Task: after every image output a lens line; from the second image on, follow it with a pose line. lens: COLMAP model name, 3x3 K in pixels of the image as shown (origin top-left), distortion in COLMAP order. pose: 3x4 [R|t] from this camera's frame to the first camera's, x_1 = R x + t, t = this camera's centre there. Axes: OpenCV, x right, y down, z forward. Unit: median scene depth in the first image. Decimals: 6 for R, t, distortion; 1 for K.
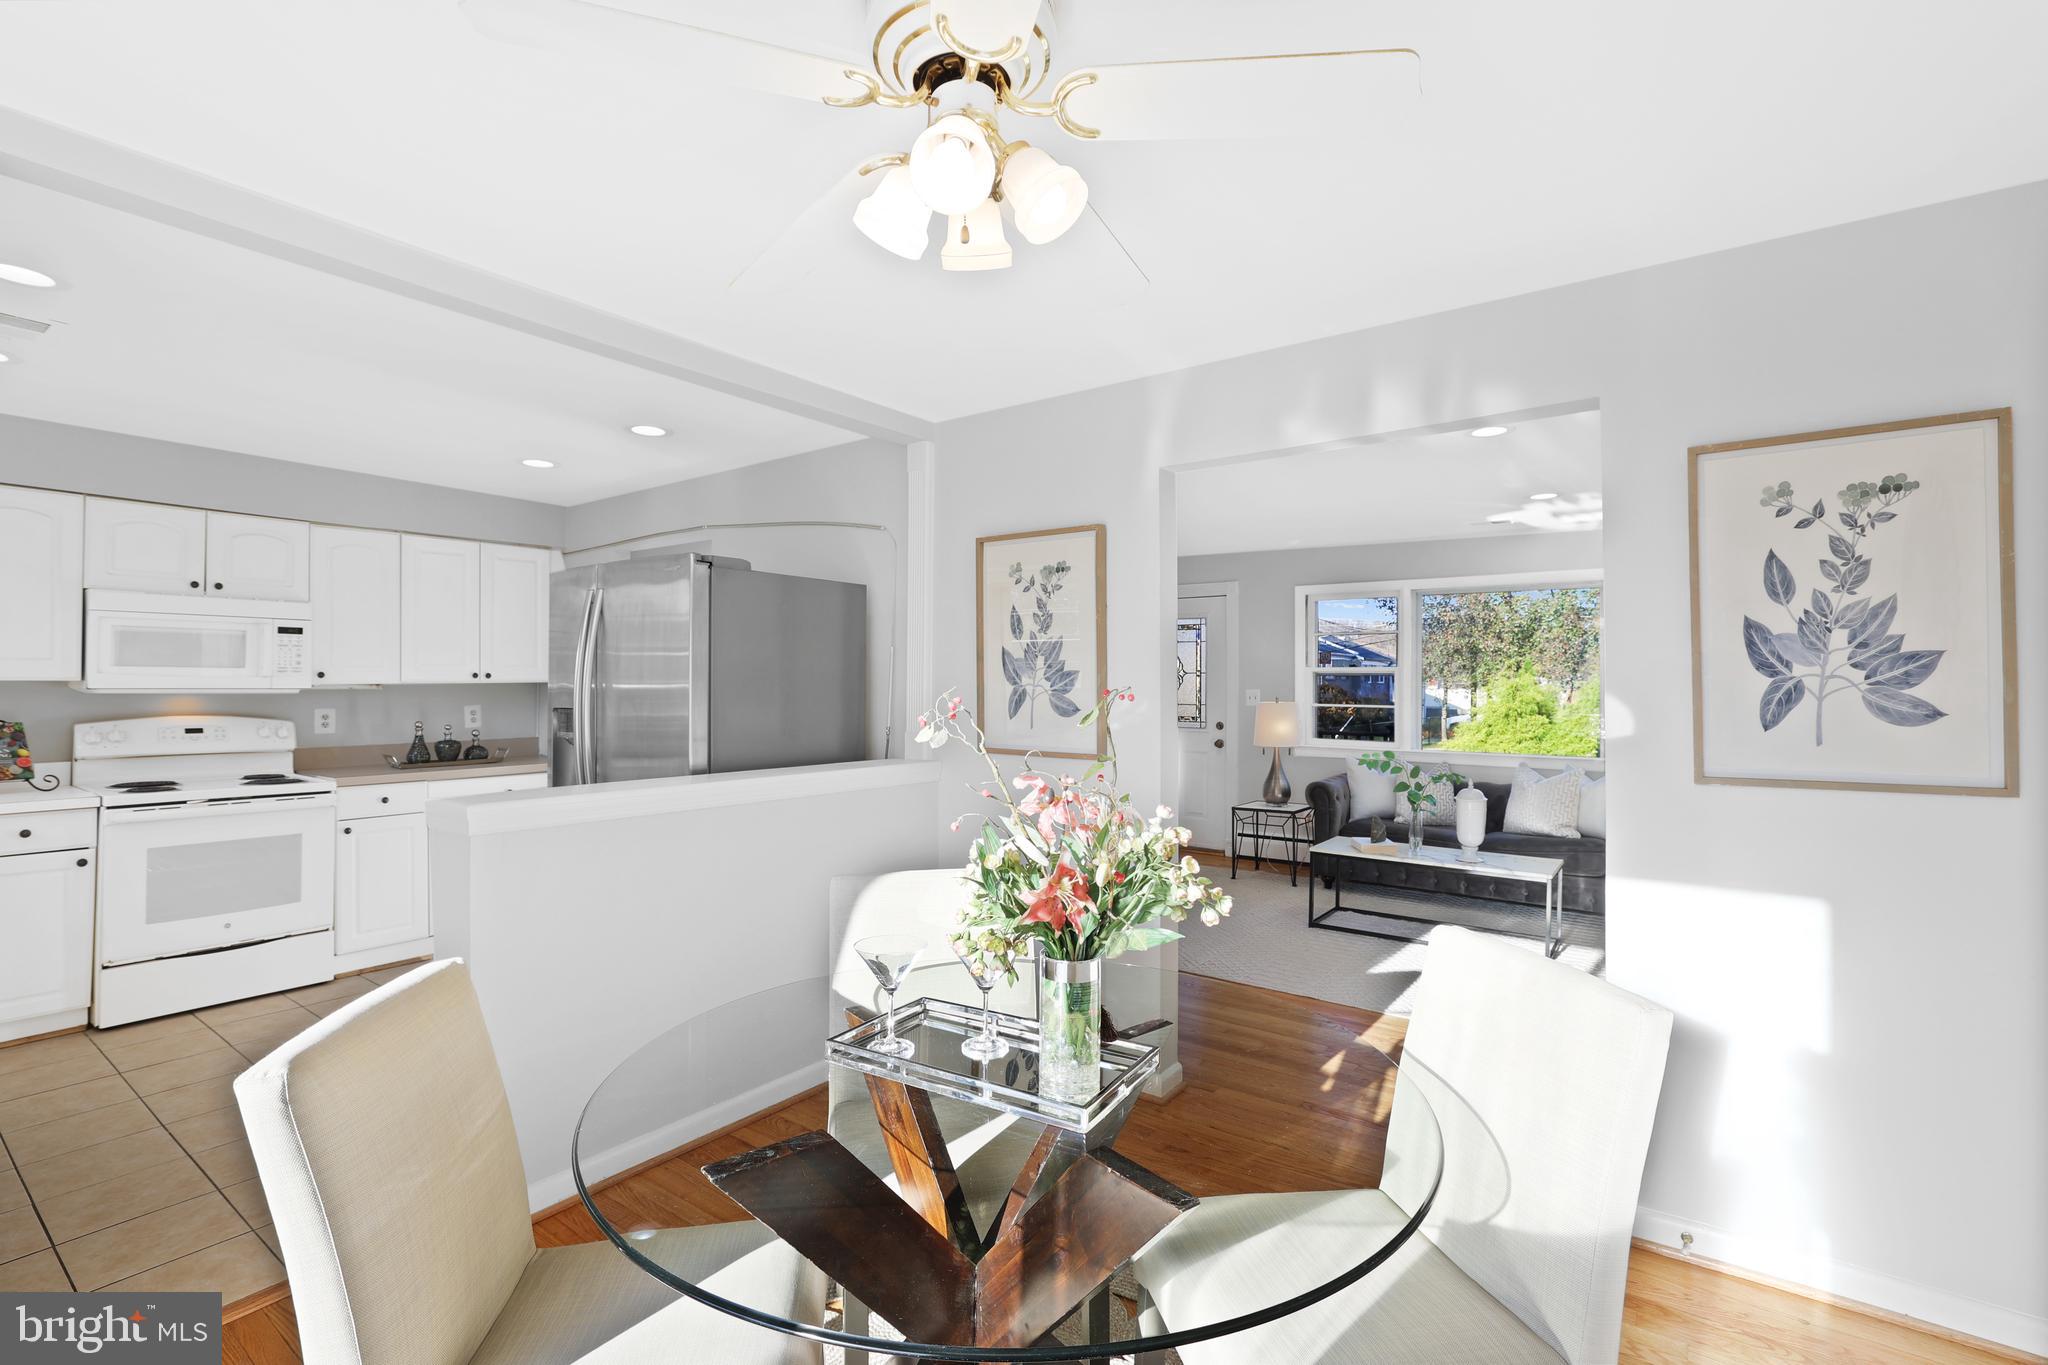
lens RADIAL K [[942.4, 0, 1013.4], [0, 942.4, 682.5], [0, 0, 1]] dist [-0.012364, 0.004379]
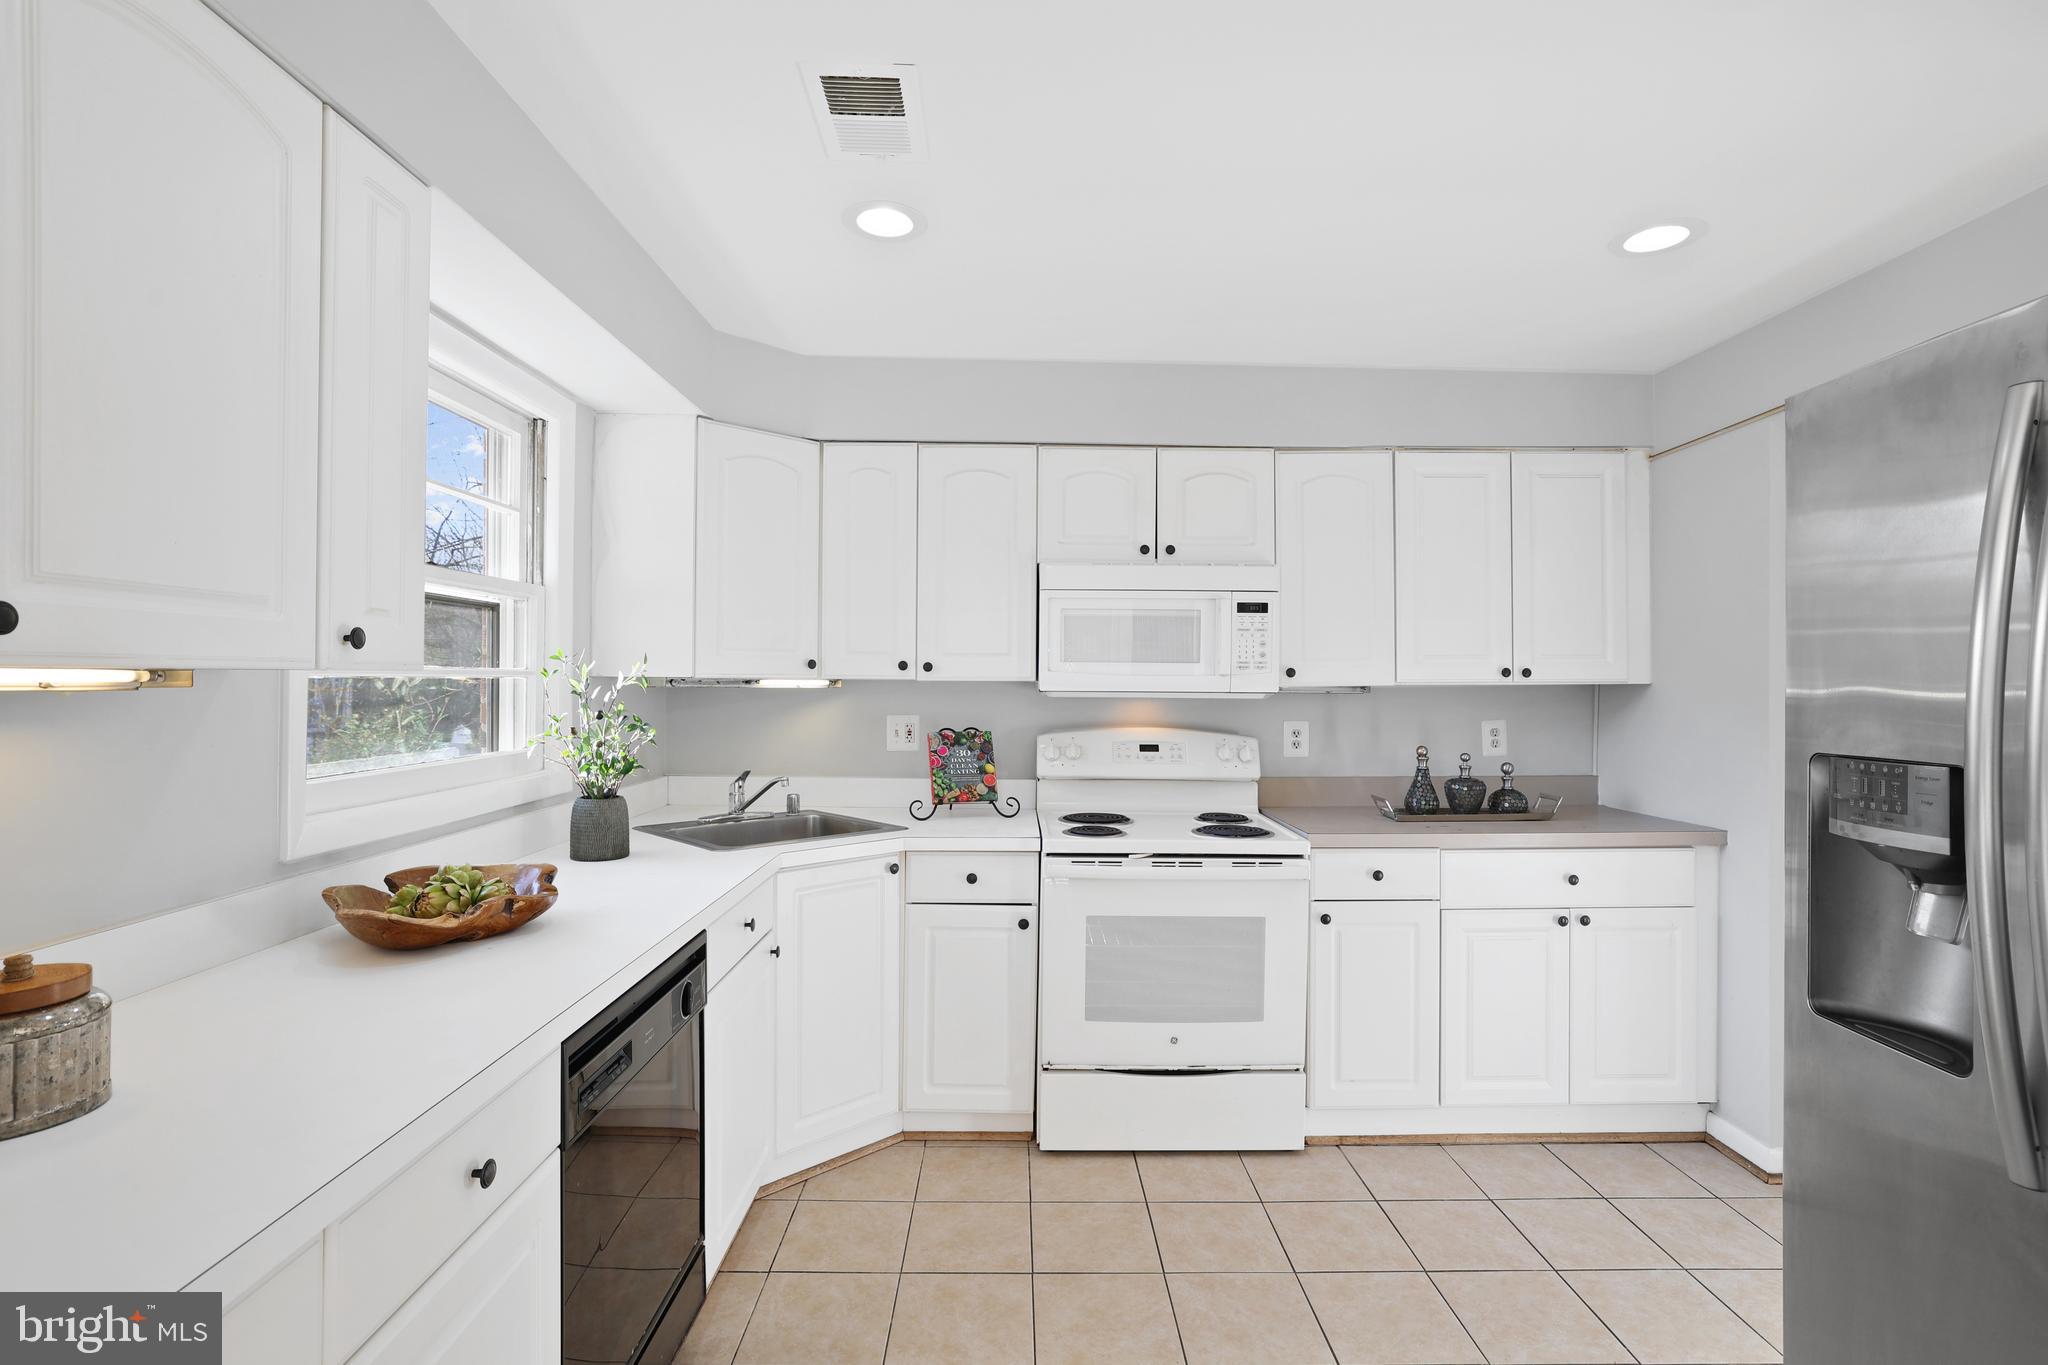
lens RADIAL K [[981.1, 0, 1019.3], [0, 981.1, 681.6], [0, 0, 1]] dist [-0.009560, 0.000232]
pose [[0.614417, 0.003371, -0.788974, -0.321238], [0.000779, 0.999988, 0.004880, -0.005634], [0.788981, -0.003613, 0.614407, 0.438219]]
